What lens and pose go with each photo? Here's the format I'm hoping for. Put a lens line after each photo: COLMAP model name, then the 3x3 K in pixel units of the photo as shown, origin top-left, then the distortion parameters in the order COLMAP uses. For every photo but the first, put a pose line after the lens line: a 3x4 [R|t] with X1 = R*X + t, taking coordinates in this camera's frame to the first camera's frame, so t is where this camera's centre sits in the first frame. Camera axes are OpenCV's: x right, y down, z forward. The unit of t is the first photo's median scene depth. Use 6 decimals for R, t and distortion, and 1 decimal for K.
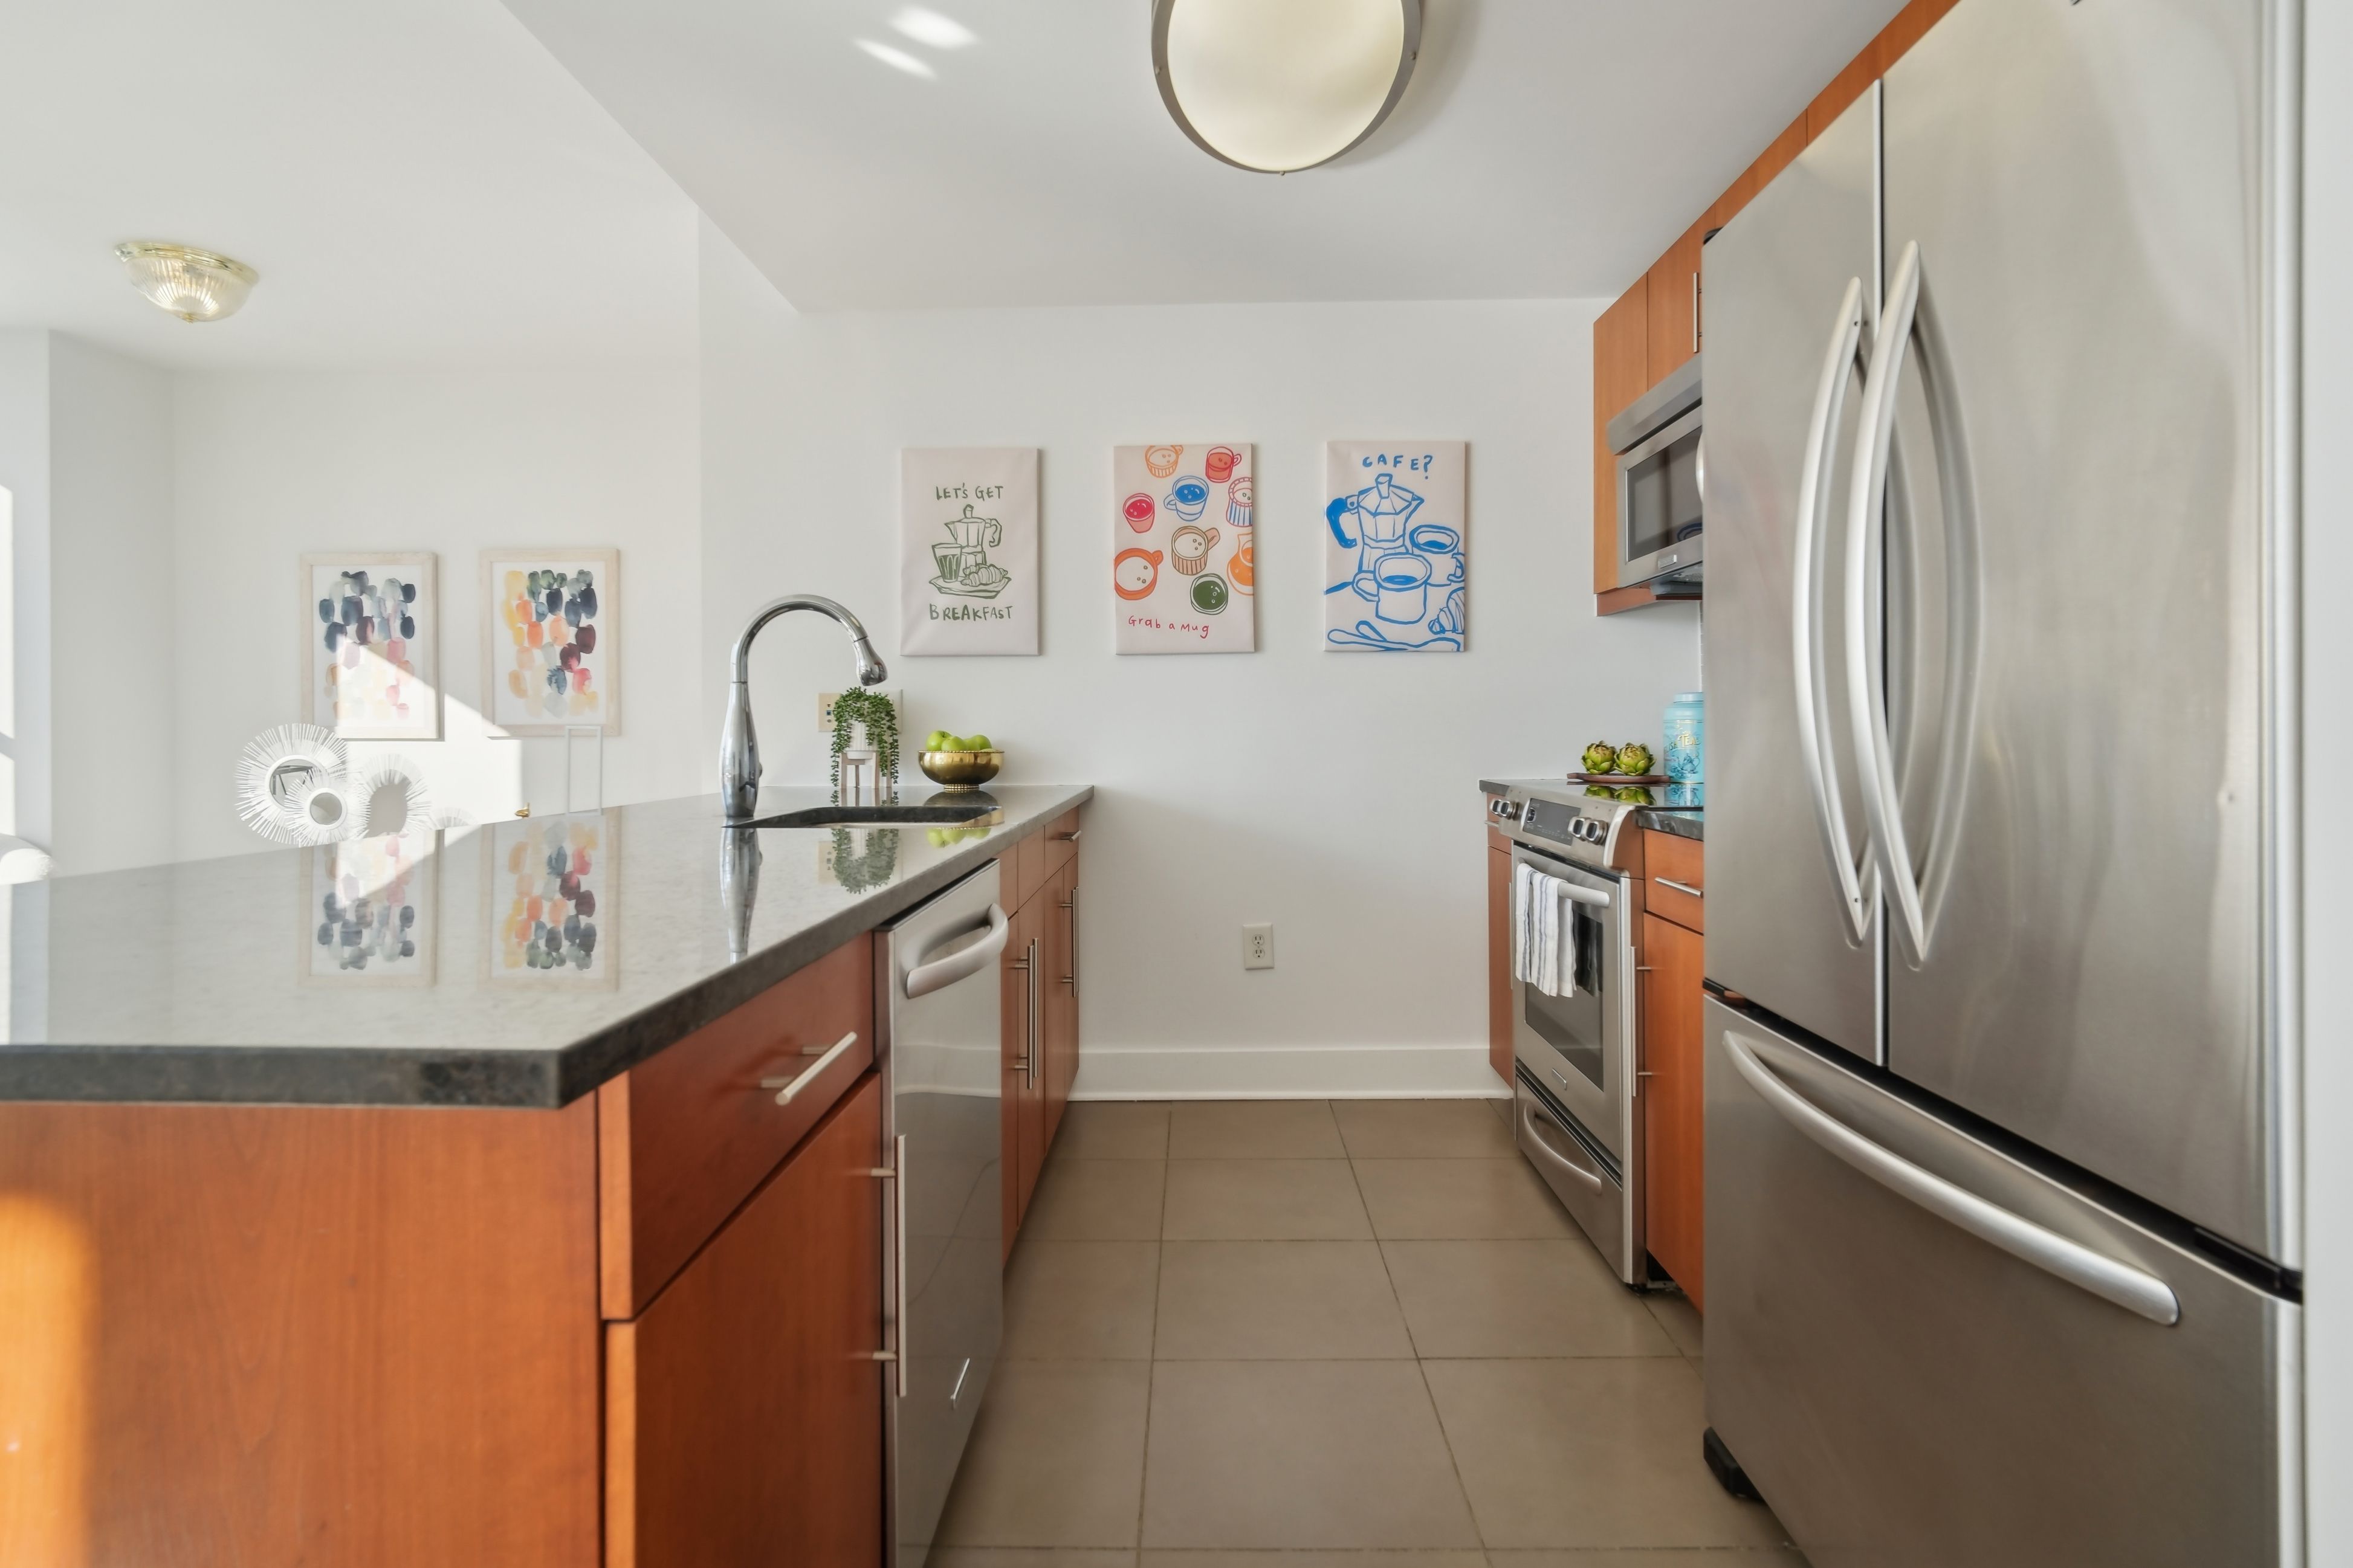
lens RADIAL K [[1139.9, 0, 1169.3], [0, 1139.9, 726.2], [0, 0, 1]] dist [-0.016796, 0.007046]
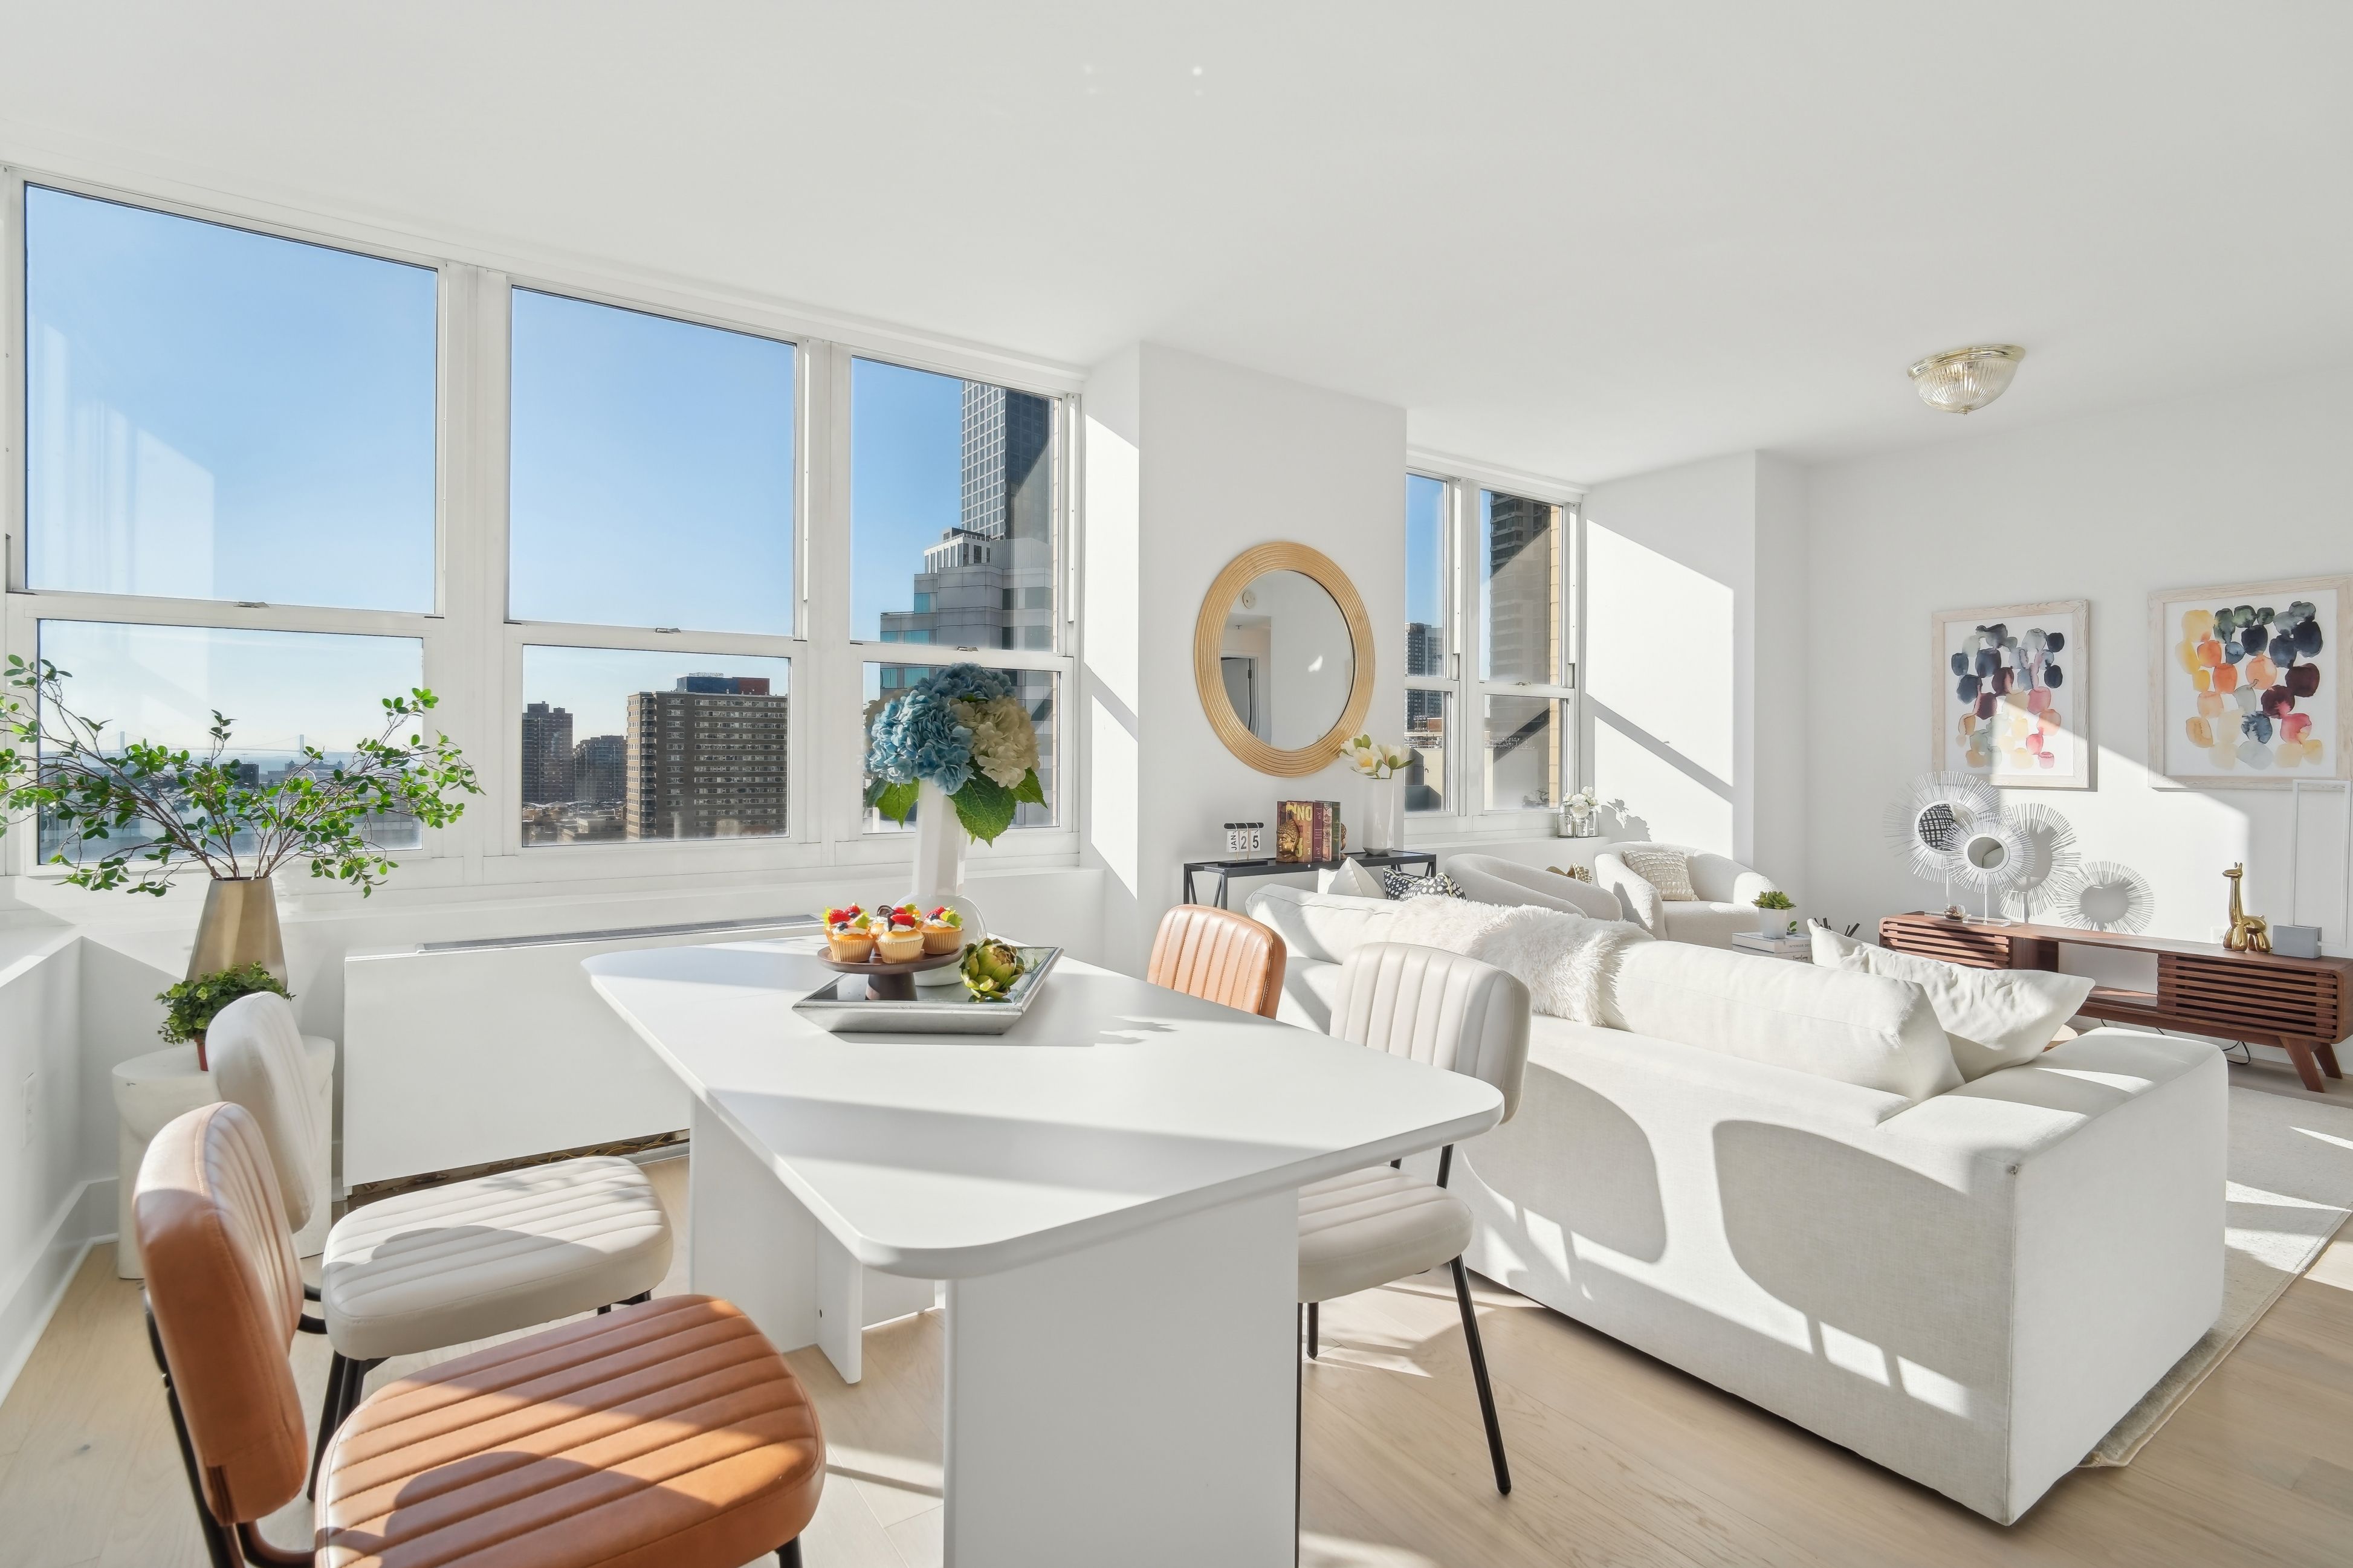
lens RADIAL K [[1138.4, 0, 1181.8], [0, 1138.4, 756.5], [0, 0, 1]] dist [-0.019467, 0.009425]
pose [[0.597828, 0.008471, -0.801580, -0.333284], [-0.008521, 0.999955, 0.004212, -0.014113], [0.801579, 0.004312, 0.597873, -0.215571]]
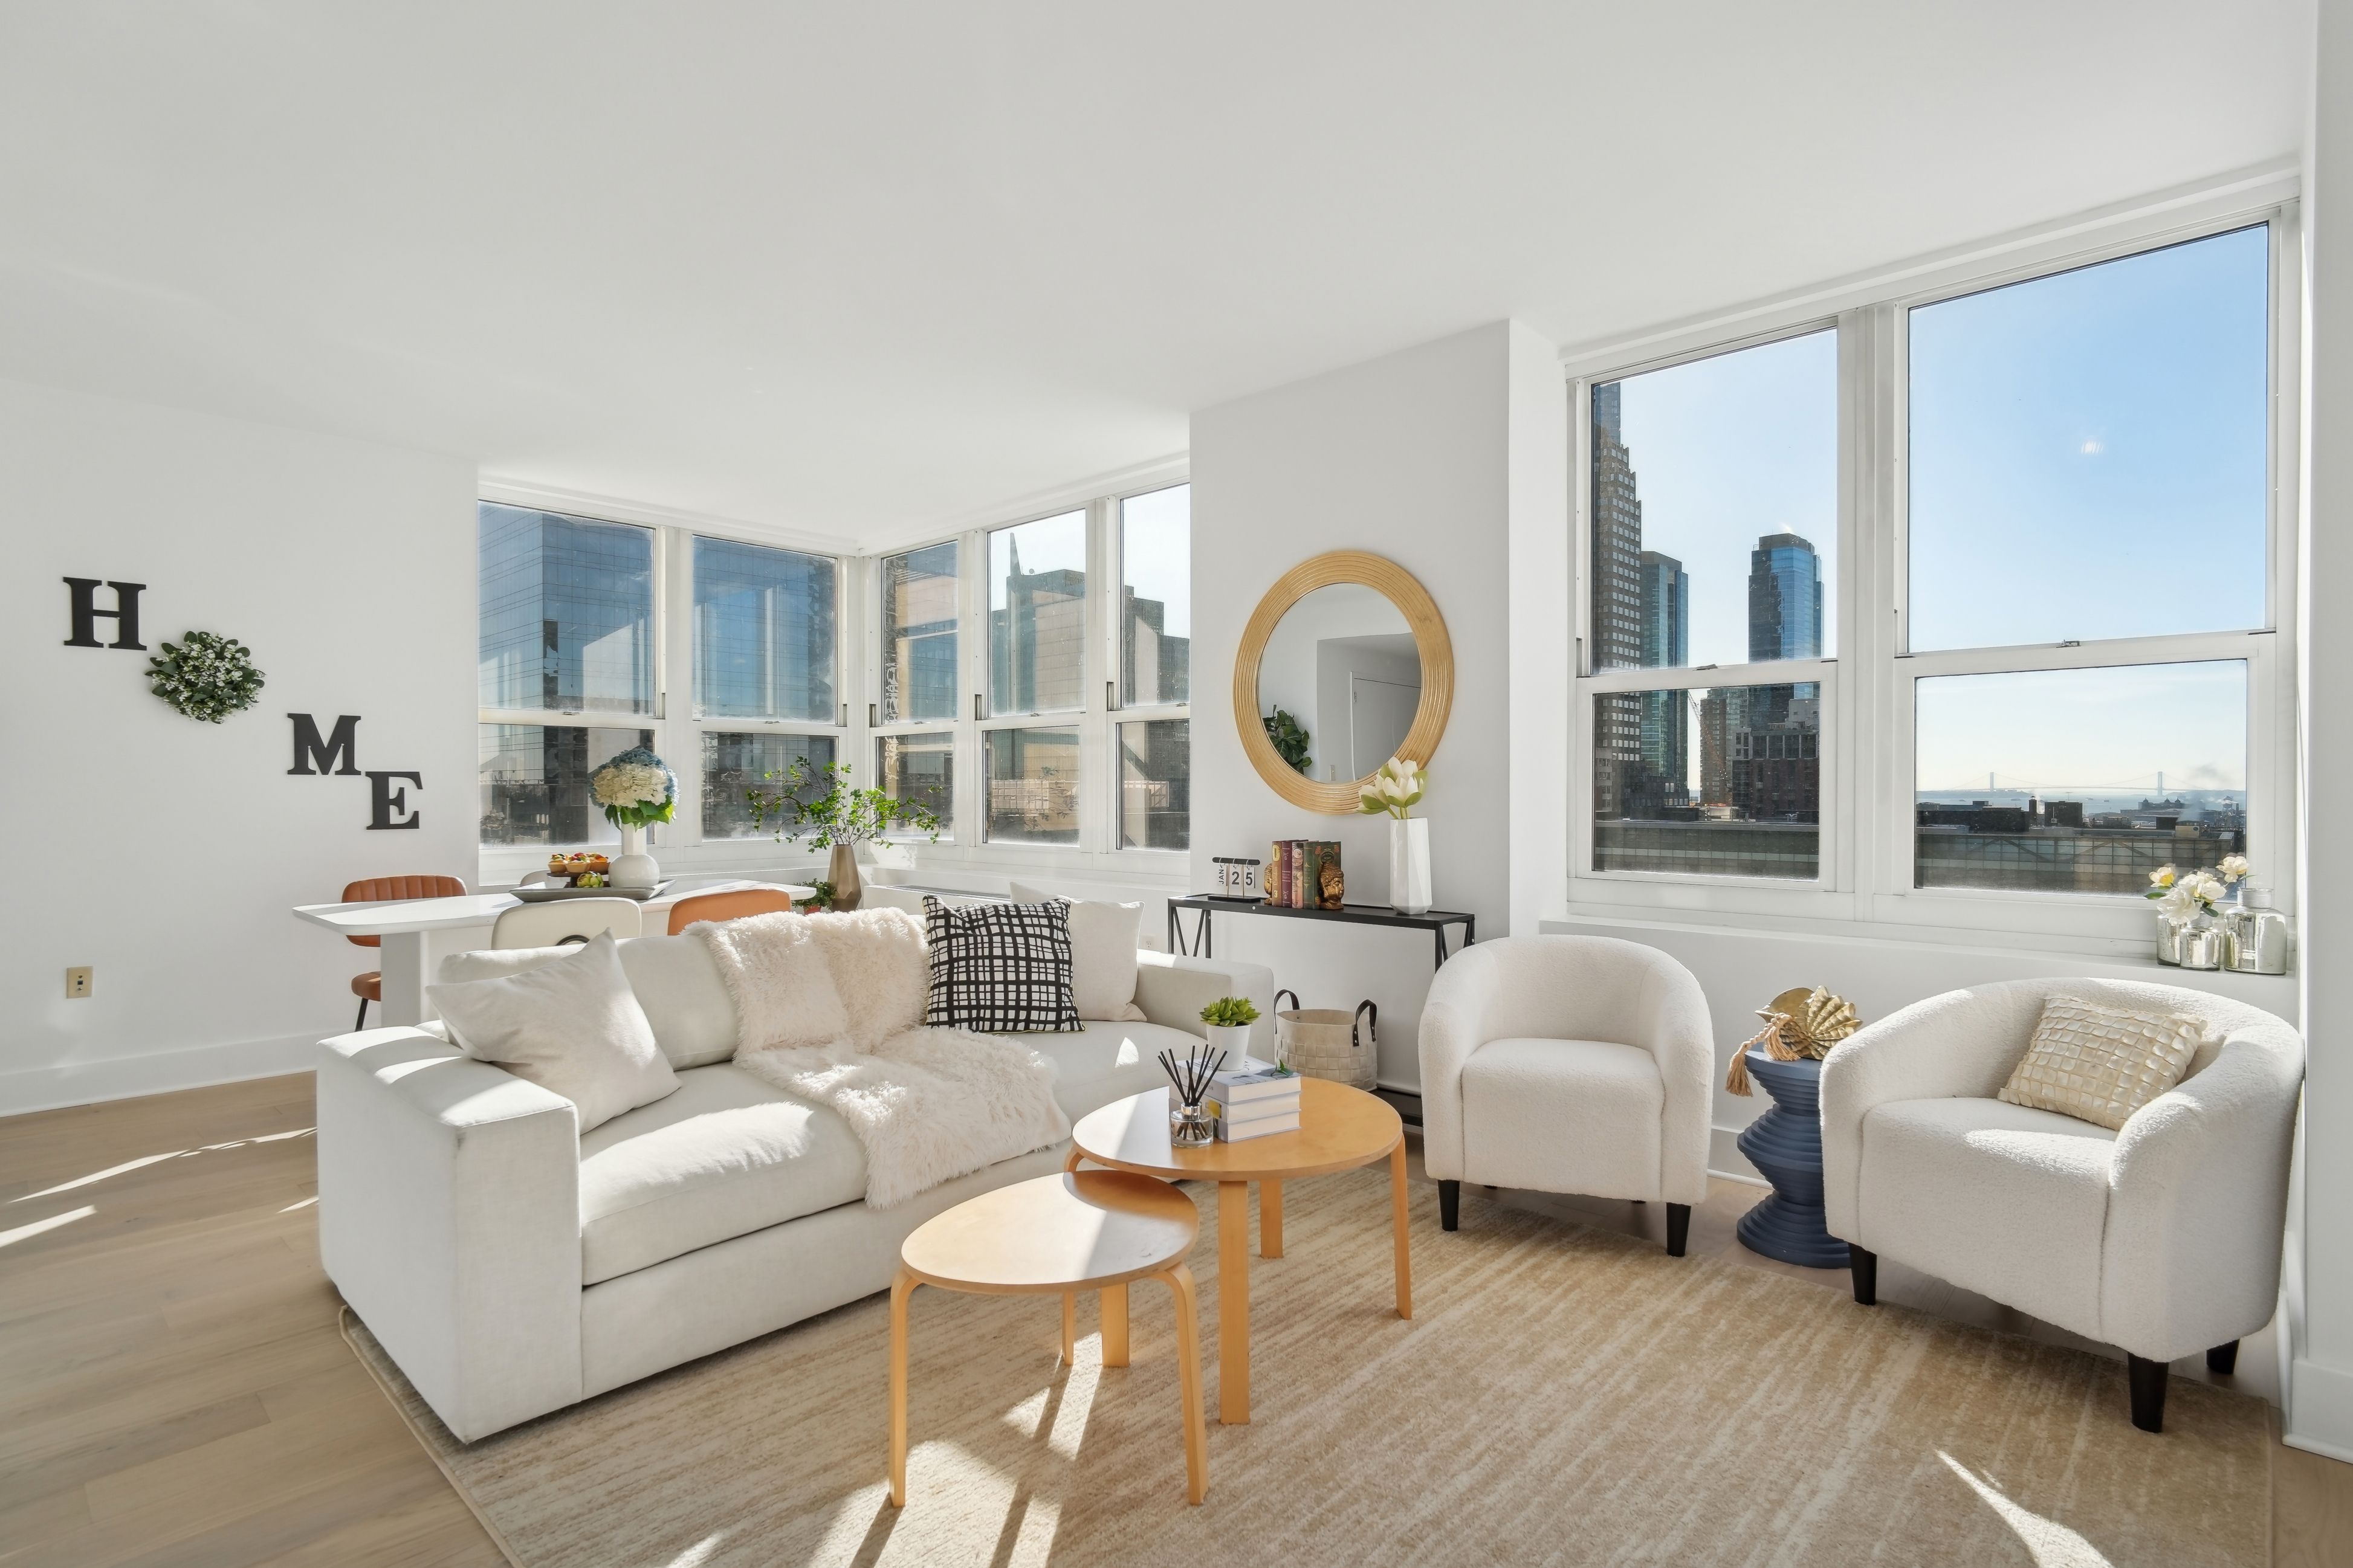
lens RADIAL K [[1164.1, 0, 1183.5], [0, 1164.1, 790.9], [0, 0, 1]] dist [-0.004159, 0.001043]
pose [[-0.665185, 0.006016, -0.746654, -0.315579], [0.002972, 0.999981, 0.005409, -0.016094], [0.746673, 0.001379, -0.665190, 0.874647]]
